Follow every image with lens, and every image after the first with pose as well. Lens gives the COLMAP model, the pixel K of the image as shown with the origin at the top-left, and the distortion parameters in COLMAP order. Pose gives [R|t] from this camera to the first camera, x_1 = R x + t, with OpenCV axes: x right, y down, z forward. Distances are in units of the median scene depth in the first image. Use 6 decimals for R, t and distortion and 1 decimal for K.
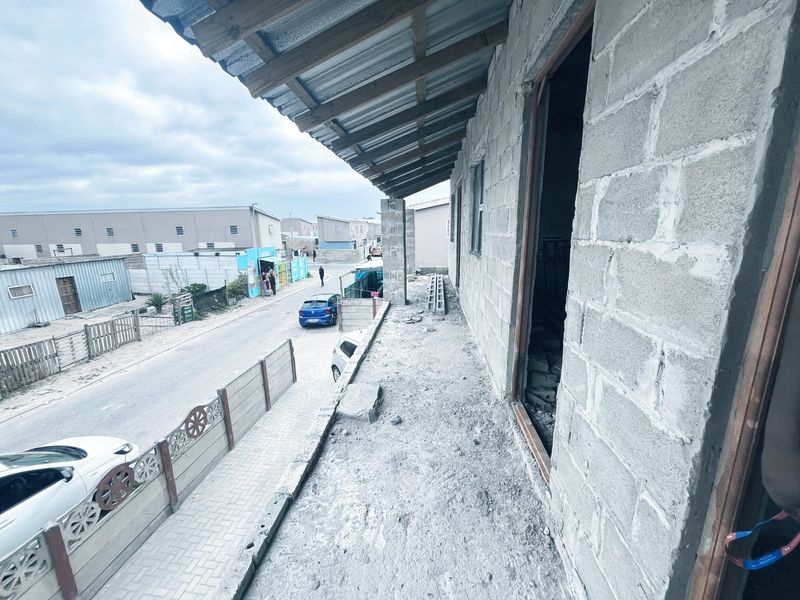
lens RADIAL K [[321.7, 0, 400.4], [0, 321.7, 299.9], [0, 0, 1]] dist [-0.003557, -0.000215]
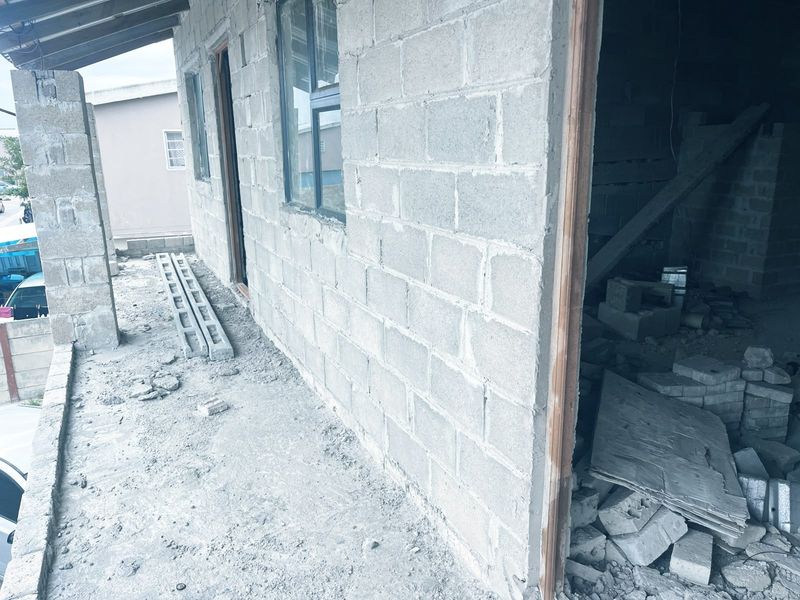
lens RADIAL K [[596.5, 0, 399.2], [0, 596.5, 301.3], [0, 0, 1]] dist [0.004419, -0.004289]
pose [[0.857833, -0.125519, 0.498364, -0.051559], [0.110600, 0.992083, 0.059492, -0.045960], [-0.501886, 0.004085, 0.864924, 0.205384]]
